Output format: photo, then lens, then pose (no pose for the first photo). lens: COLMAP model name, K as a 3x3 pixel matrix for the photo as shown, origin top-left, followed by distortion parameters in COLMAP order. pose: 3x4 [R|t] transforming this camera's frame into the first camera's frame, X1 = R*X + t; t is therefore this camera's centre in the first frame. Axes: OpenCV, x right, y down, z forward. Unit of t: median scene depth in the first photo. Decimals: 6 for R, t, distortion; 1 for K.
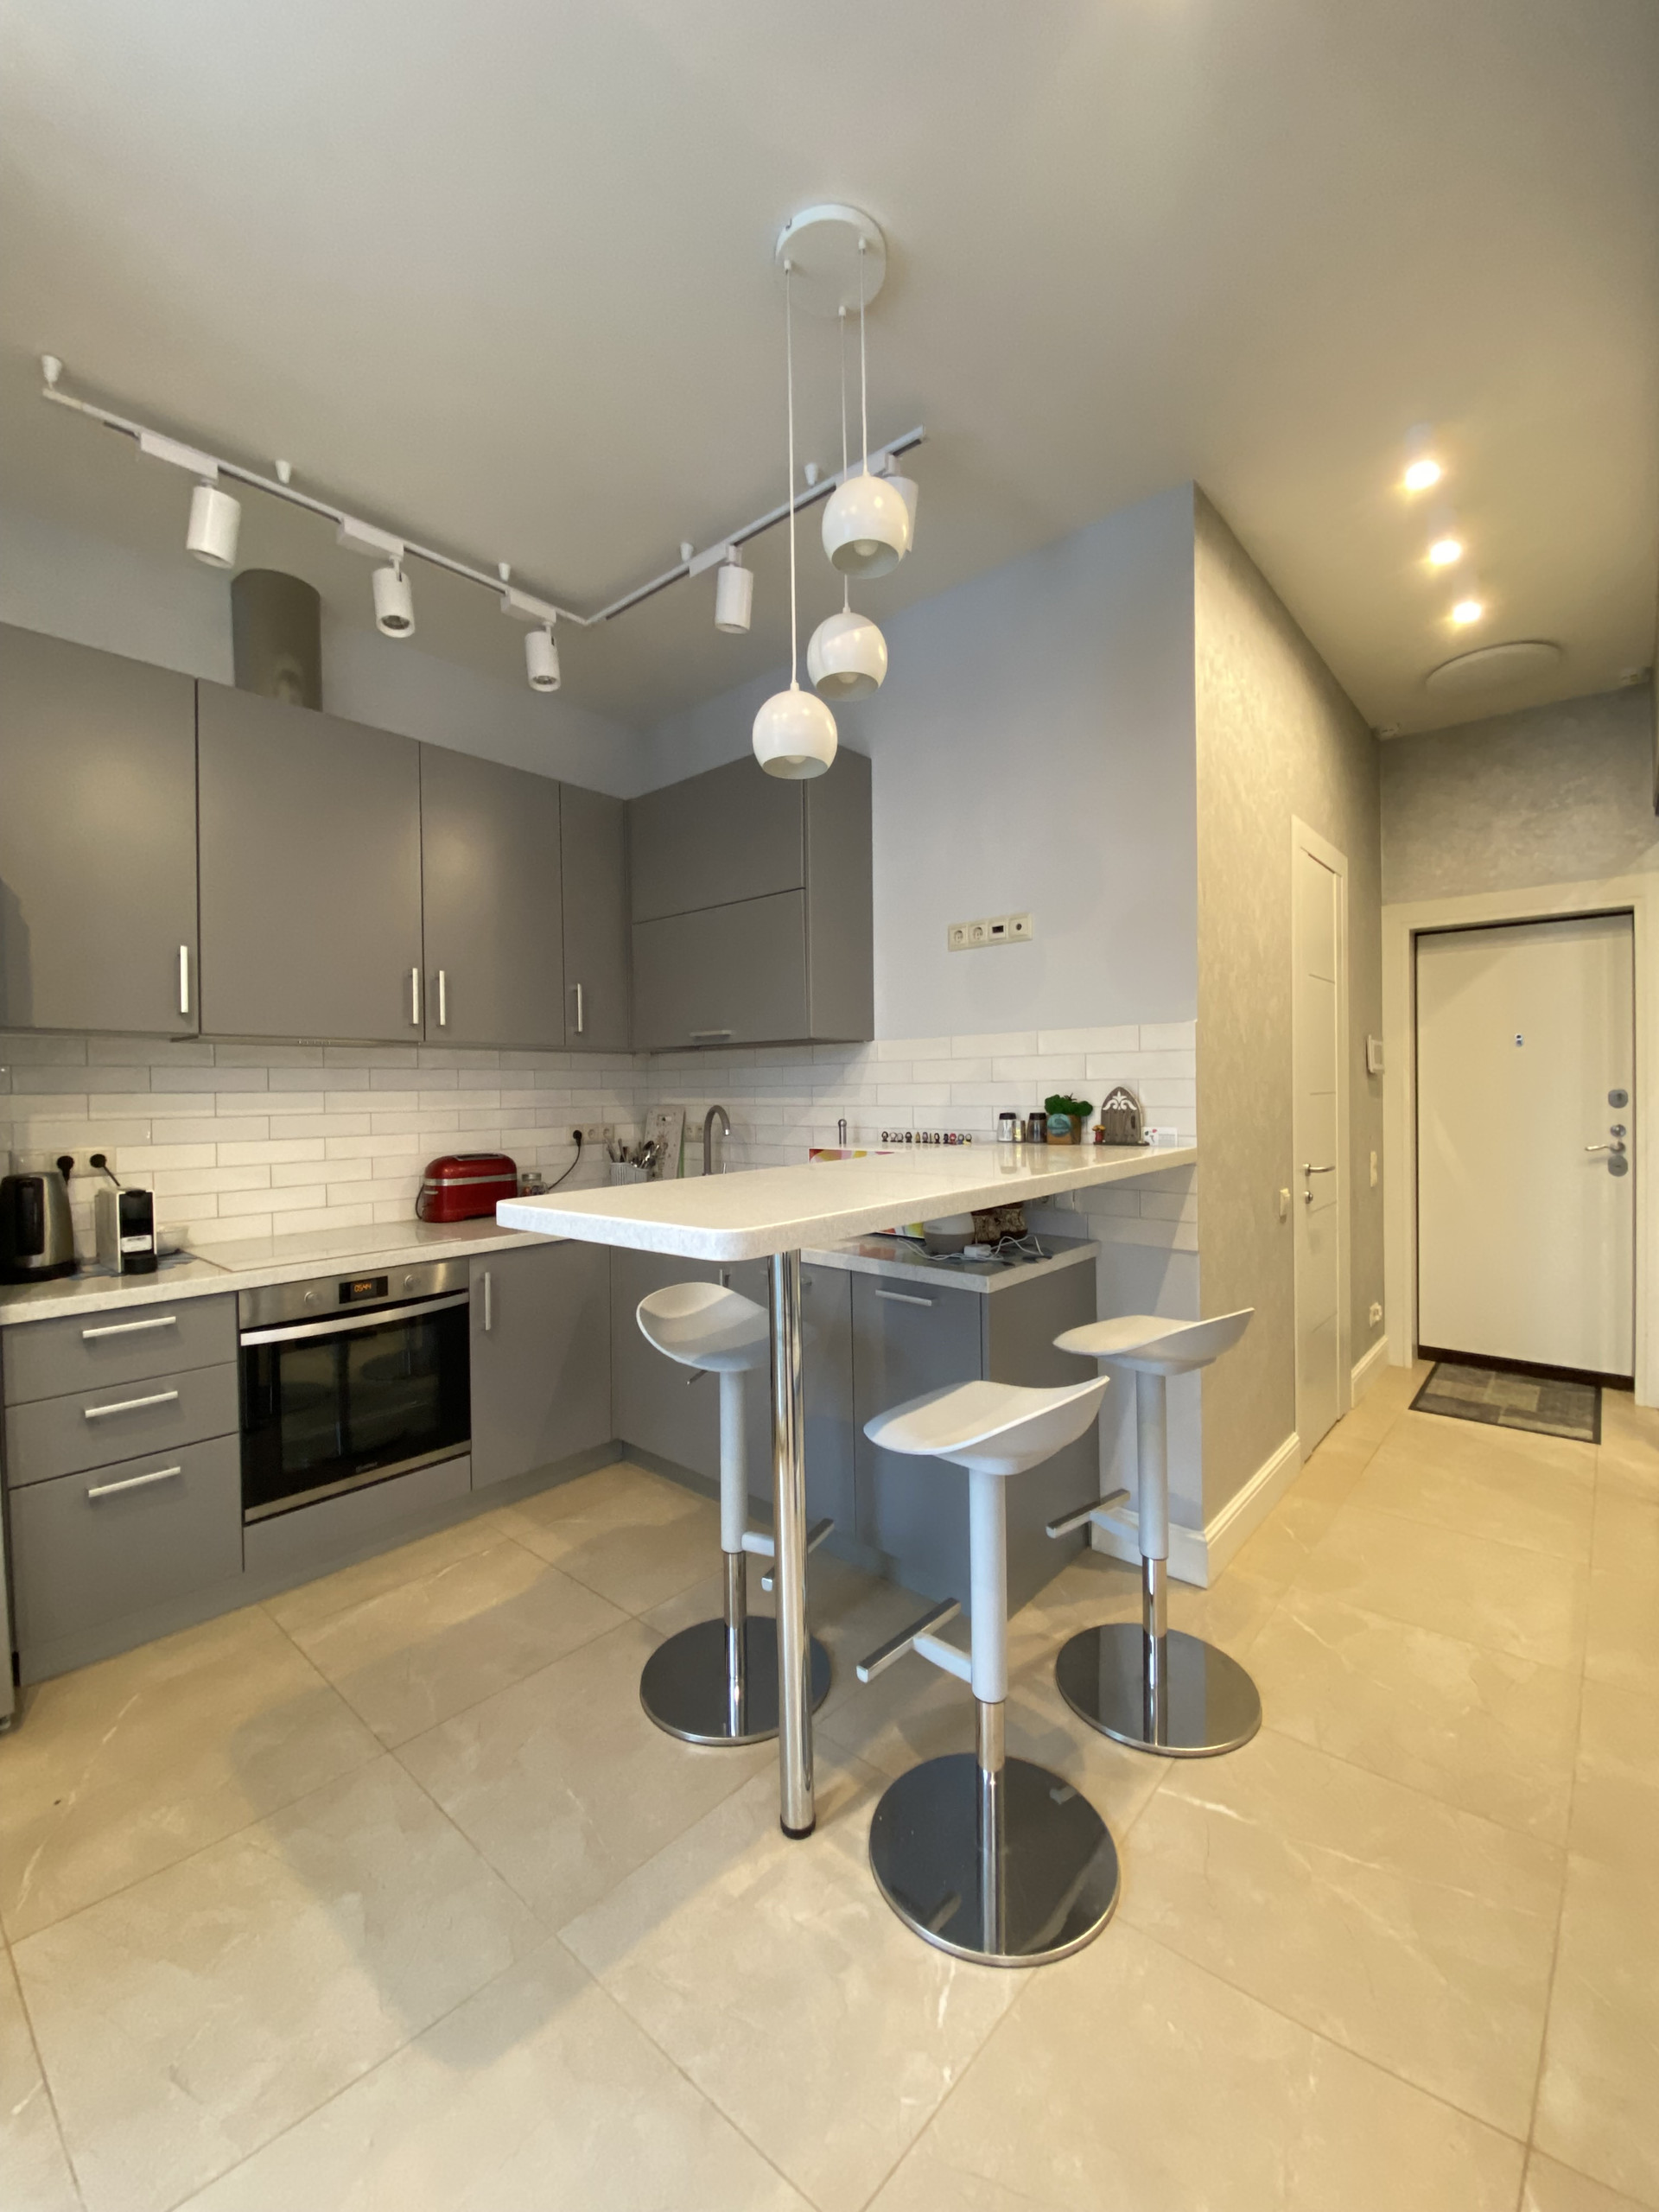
lens RADIAL K [[896.0, 0, 830.2], [0, 896.0, 1101.5], [0, 0, 1]] dist [0.023436, -0.021588]
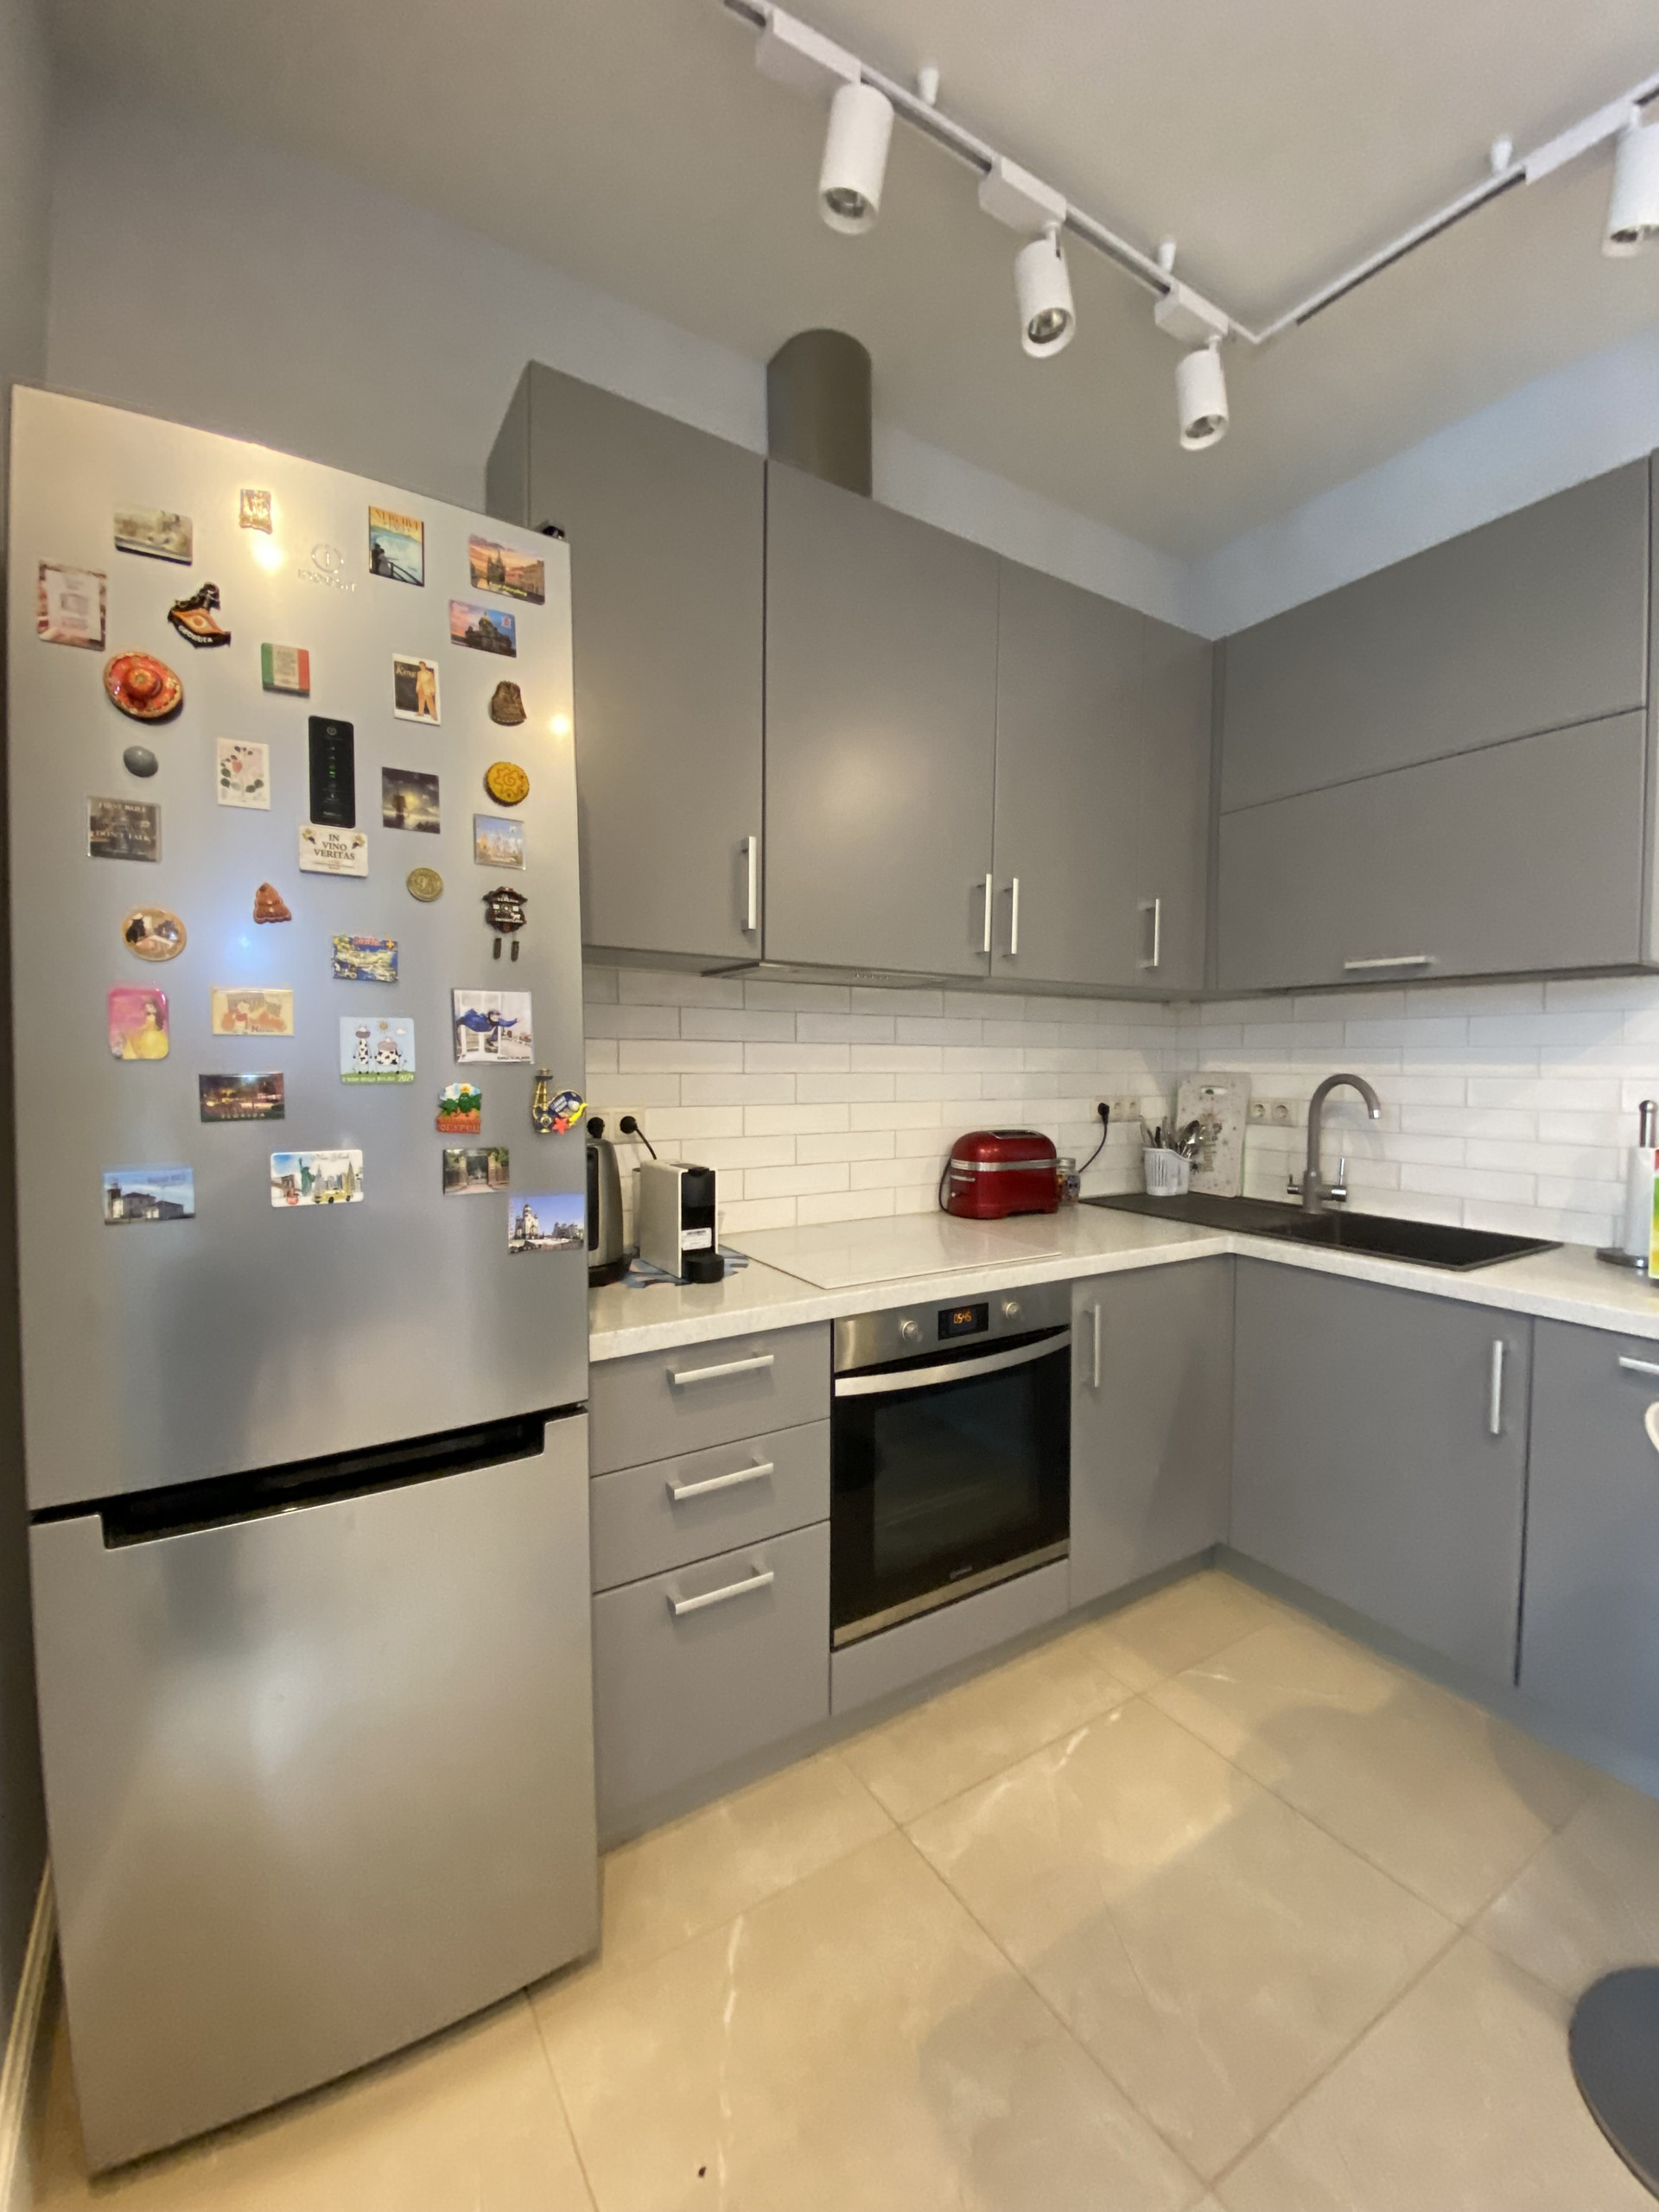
lens RADIAL K [[881.0, 0, 829.5], [0, 881.0, 1106.0], [0, 0, 1]] dist [0.020336, -0.020073]
pose [[0.957943, 0.031790, -0.285192, -0.406181], [-0.022167, 0.999073, 0.036910, 0.016732], [0.286100, -0.029035, 0.957760, 0.300467]]
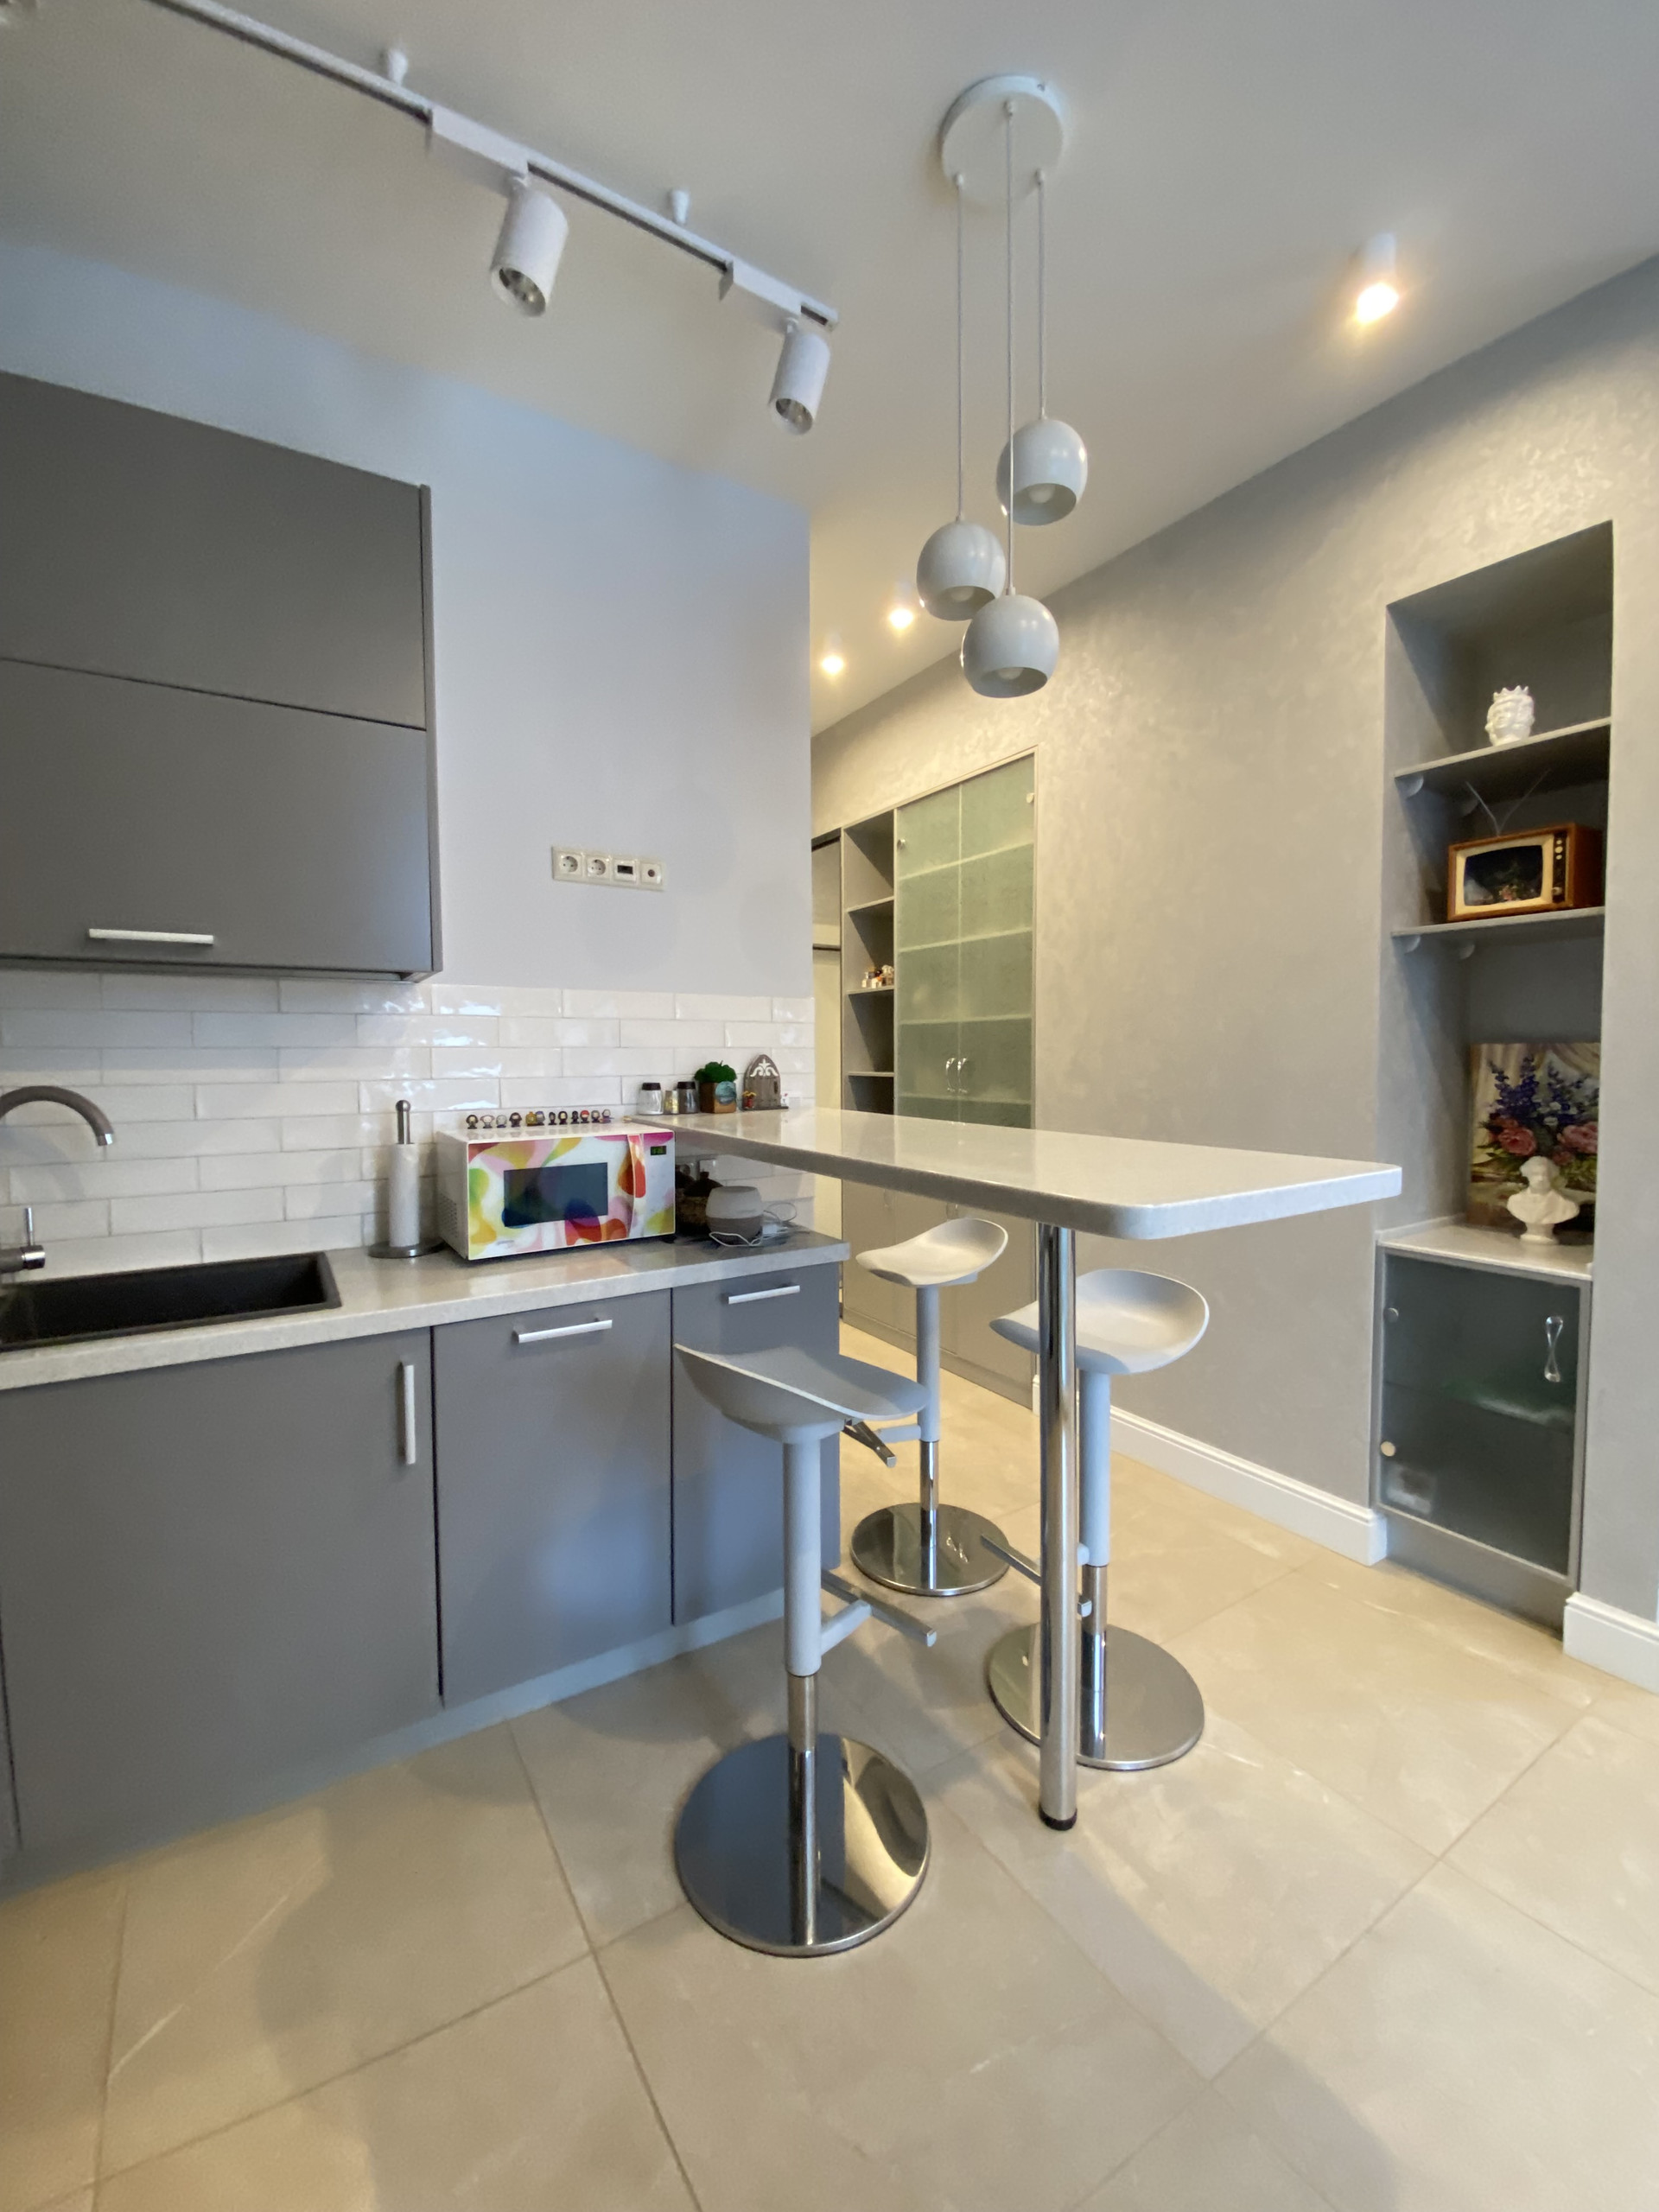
lens RADIAL K [[895.8, 0, 828.4], [0, 895.8, 1102.2], [0, 0, 1]] dist [0.017475, -0.019808]
pose [[0.277871, -0.037457, 0.959888, -0.613807], [0.014877, 0.999287, 0.034688, 0.003775], [-0.960503, 0.004641, 0.278230, 0.596040]]
